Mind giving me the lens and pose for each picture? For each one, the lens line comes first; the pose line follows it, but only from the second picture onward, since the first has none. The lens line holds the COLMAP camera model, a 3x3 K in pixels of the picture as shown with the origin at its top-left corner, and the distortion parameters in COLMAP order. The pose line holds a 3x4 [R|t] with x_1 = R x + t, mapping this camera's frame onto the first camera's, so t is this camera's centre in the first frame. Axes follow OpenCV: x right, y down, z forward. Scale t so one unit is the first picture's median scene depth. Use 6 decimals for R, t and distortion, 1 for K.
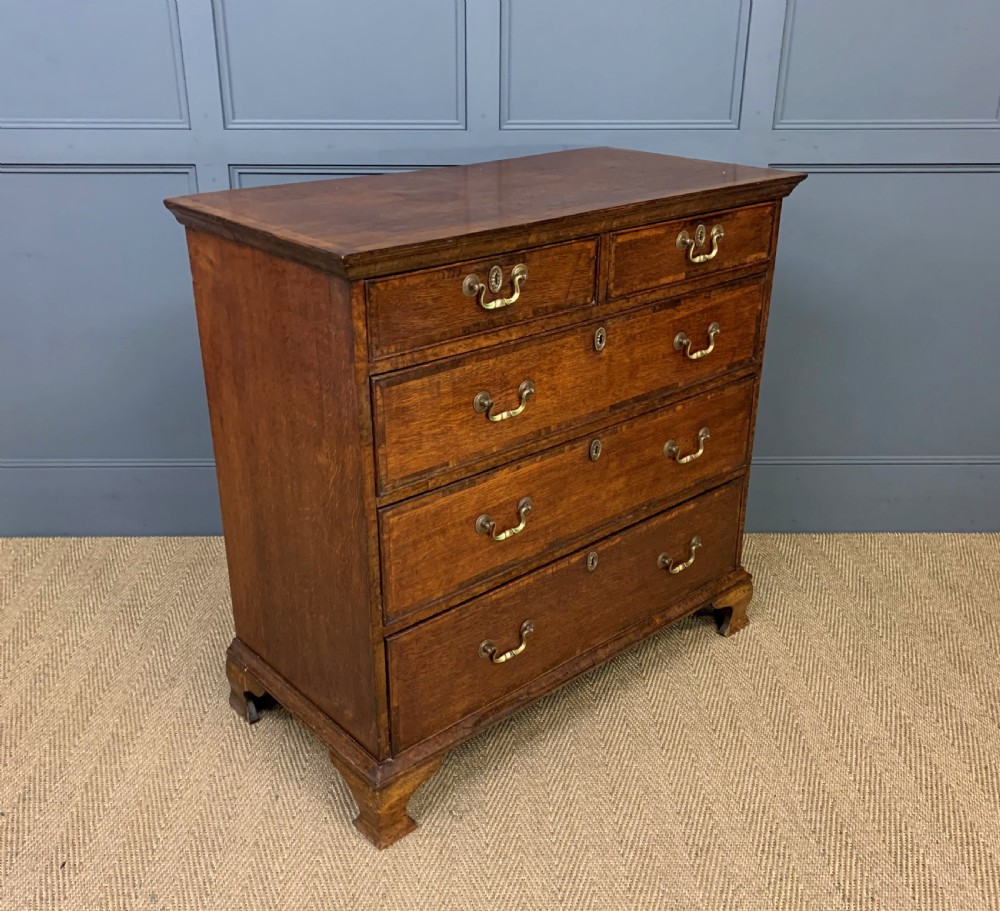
lens RADIAL K [[1019.7, 0, 479.7], [0, 1019.7, 446.1], [0, 0, 1]] dist [-0.001108, 0.038499]
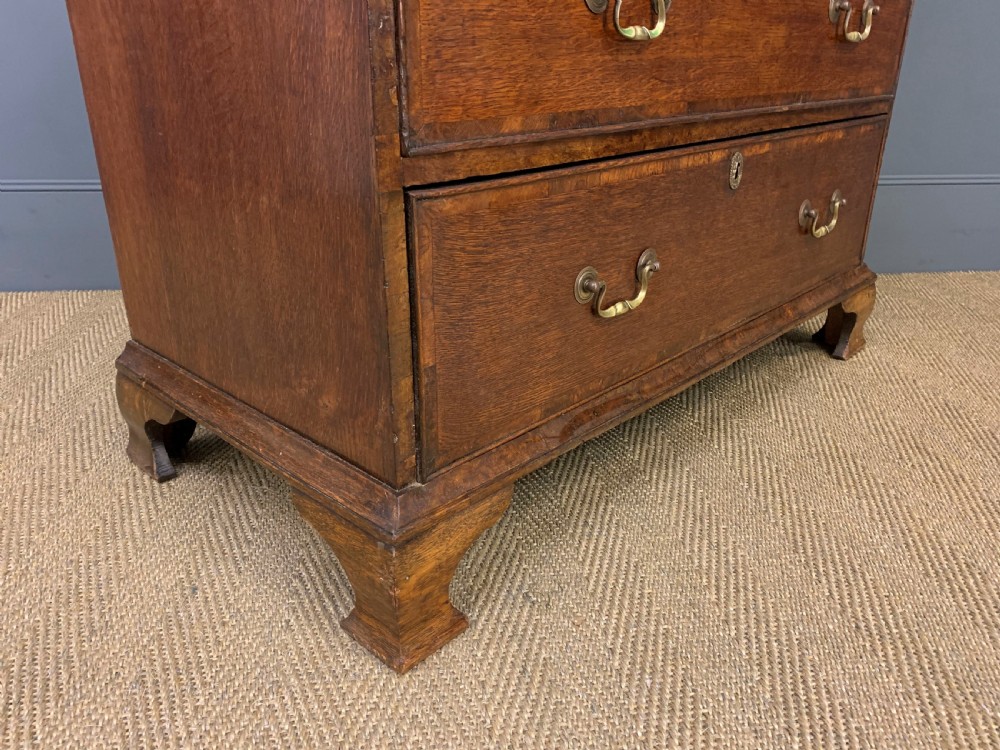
lens RADIAL K [[759.7, 0, 500.1], [0, 759.7, 379.7], [0, 0, 1]] dist [0.010944, 0.002677]
pose [[0.994411, -0.028071, 0.101782, -0.080711], [0.027609, 0.999601, 0.005945, 0.245933], [-0.101908, -0.003102, 0.994789, 0.613155]]
